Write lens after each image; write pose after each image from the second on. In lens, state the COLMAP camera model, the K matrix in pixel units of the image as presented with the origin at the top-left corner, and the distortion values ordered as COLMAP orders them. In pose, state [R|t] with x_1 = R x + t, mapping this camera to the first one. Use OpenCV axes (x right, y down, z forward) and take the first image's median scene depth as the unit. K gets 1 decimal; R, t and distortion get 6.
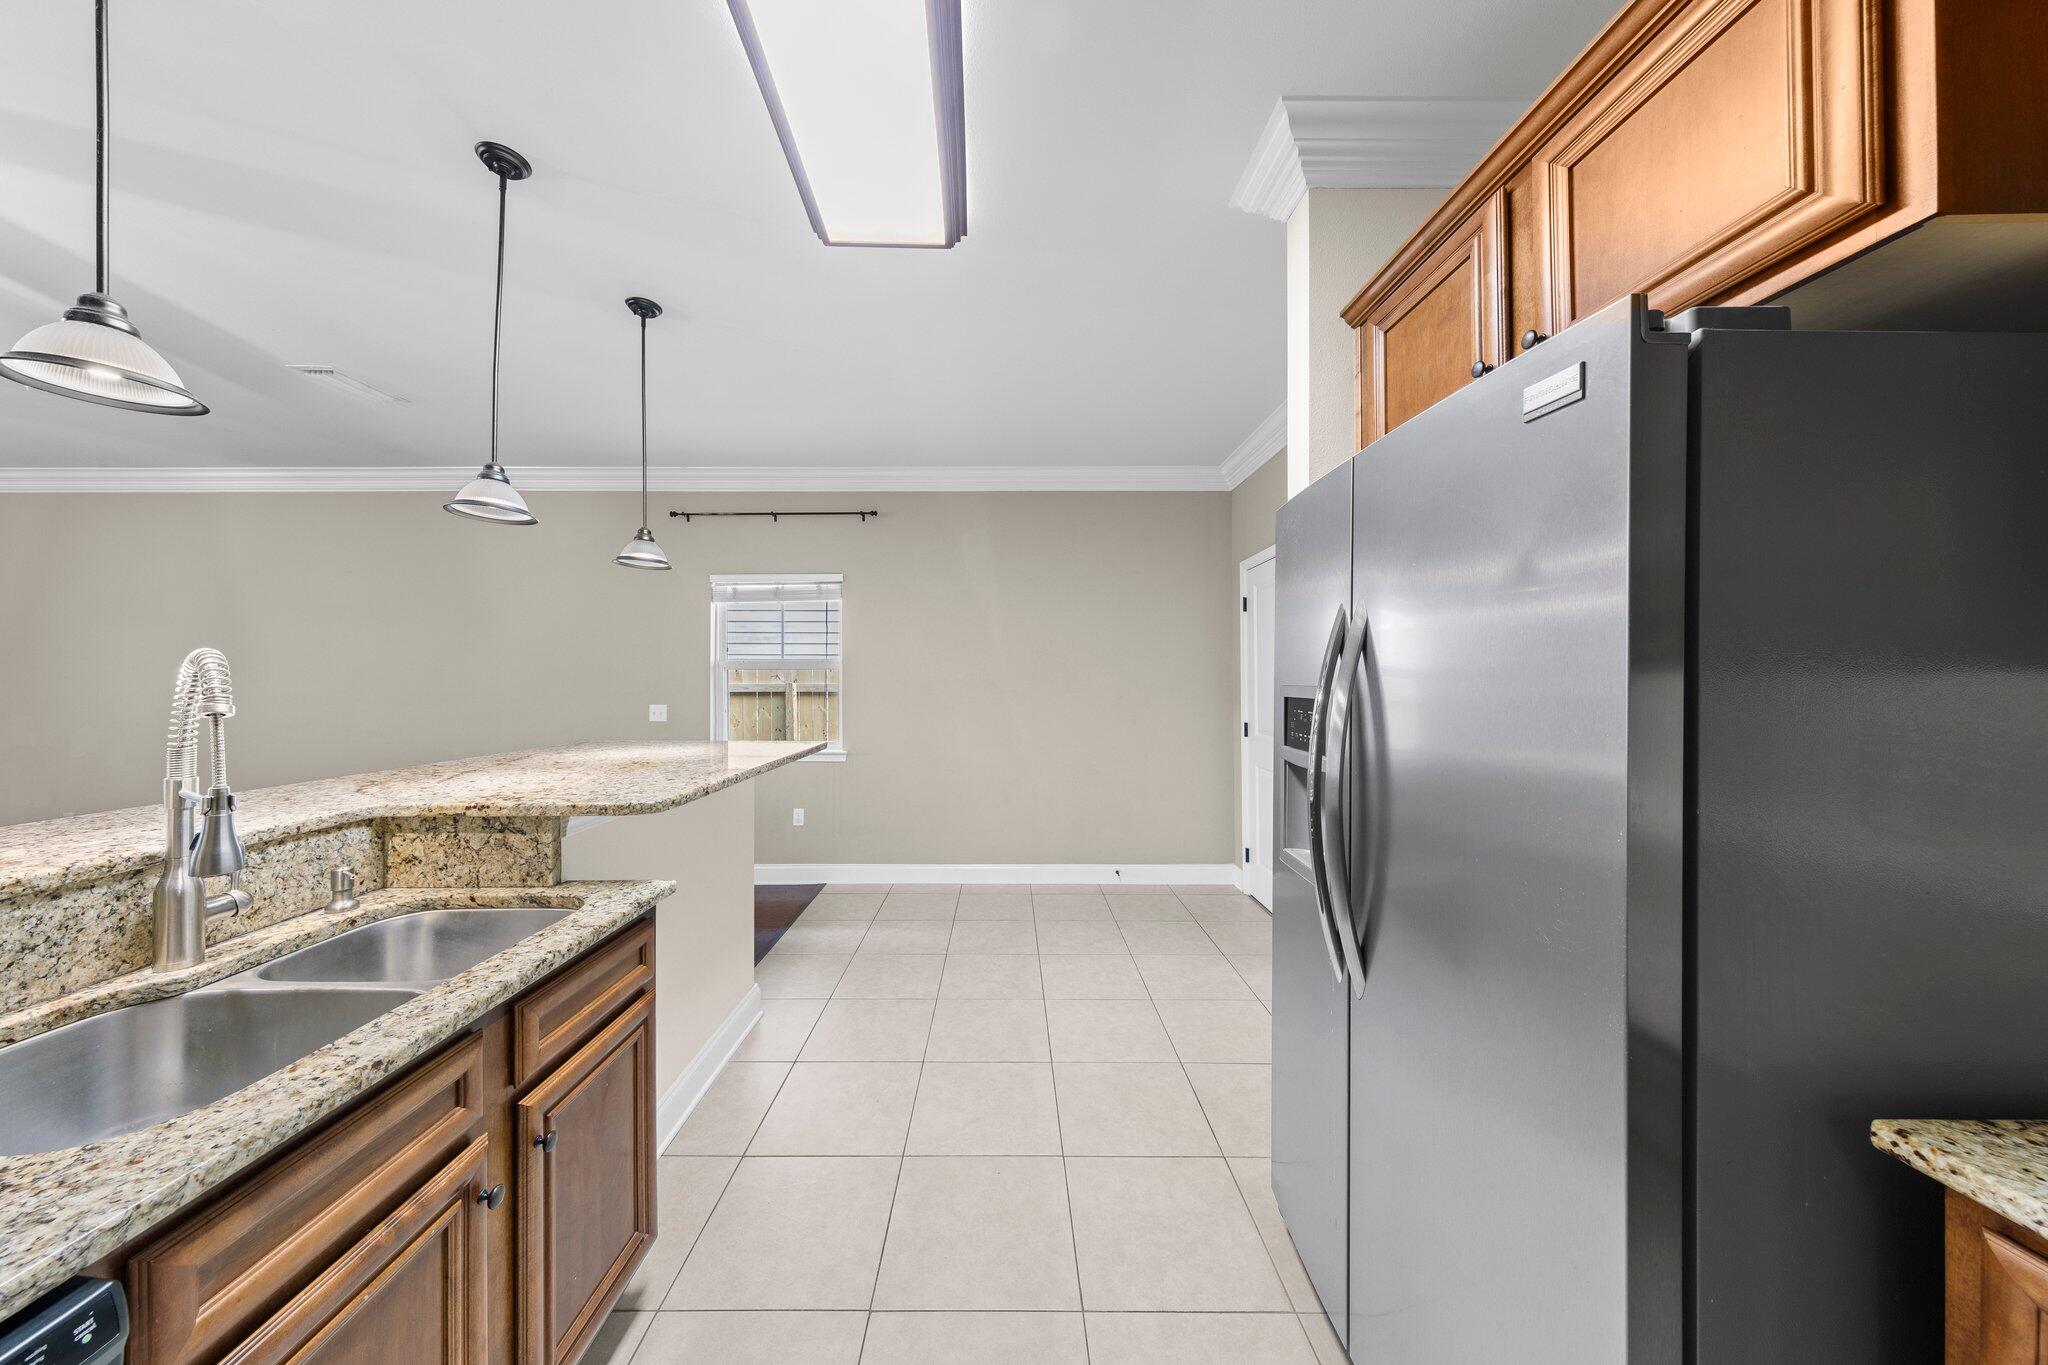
lens RADIAL K [[650.9, 0, 1024.0], [0, 650.9, 682.5], [0, 0, 1]] dist [0.005729, -0.000101]
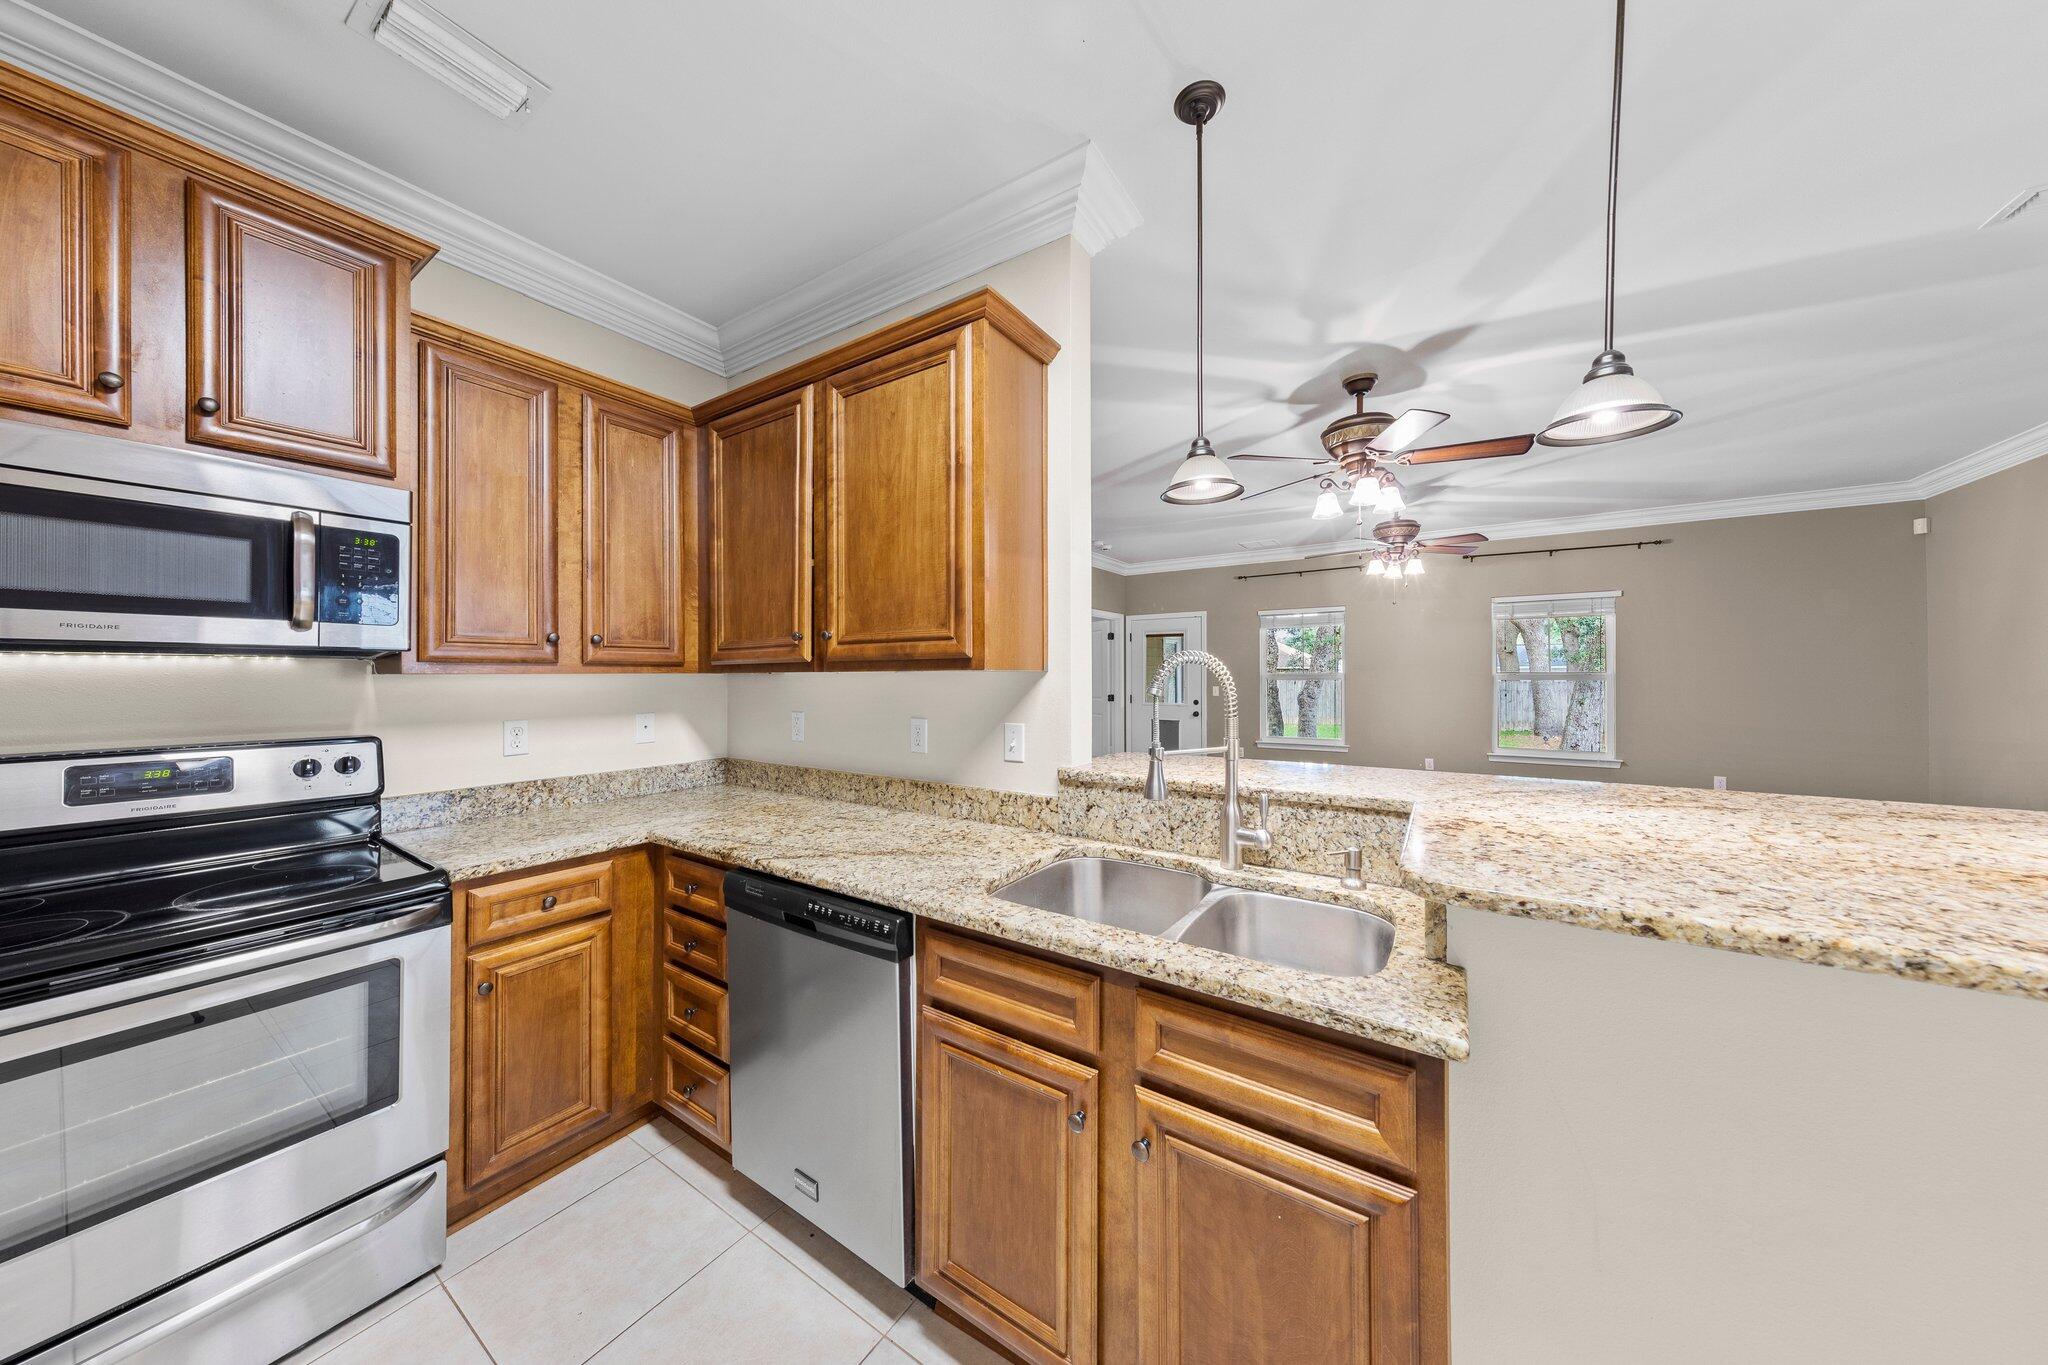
lens RADIAL K [[647.7, 0, 1024.0], [0, 647.7, 669.6], [0, 0, 1]] dist [0.004986, -0.000217]
pose [[-0.578750, -0.003052, -0.815499, 0.139614], [0.002423, 0.999982, -0.005462, -0.001209], [0.815501, -0.005137, -0.578733, 1.284602]]
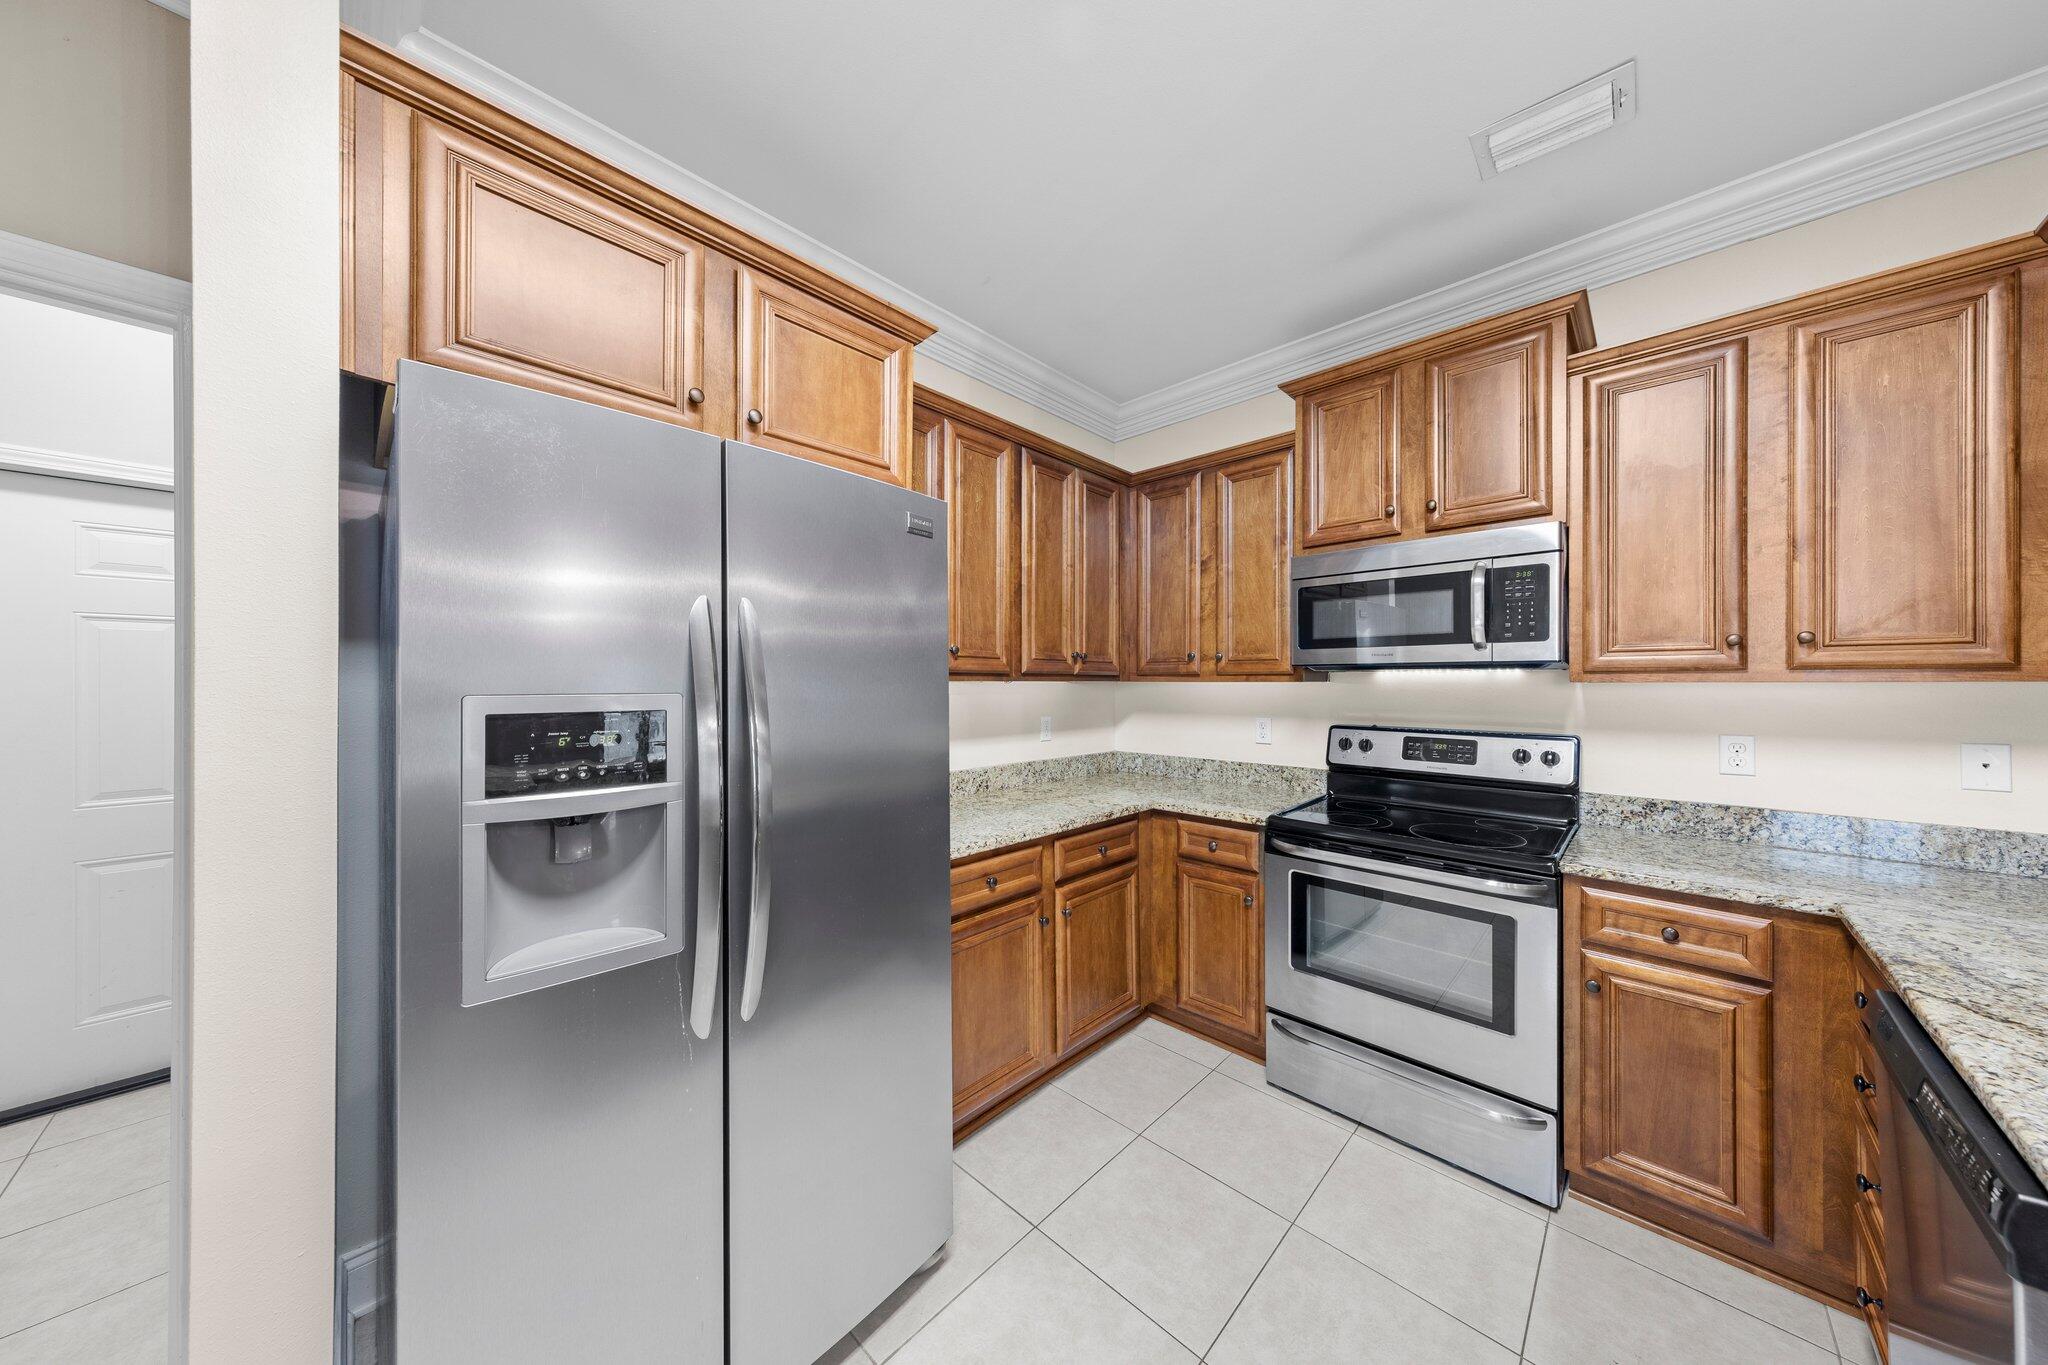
lens RADIAL K [[650.9, 0, 1024.0], [0, 650.9, 682.5], [0, 0, 1]] dist [0.005729, -0.000101]
pose [[-0.694846, 0.001513, 0.719157, -0.459513], [0.001386, 0.999999, -0.000764, -0.003351], [-0.719157, 0.000466, -0.694848, 1.441840]]
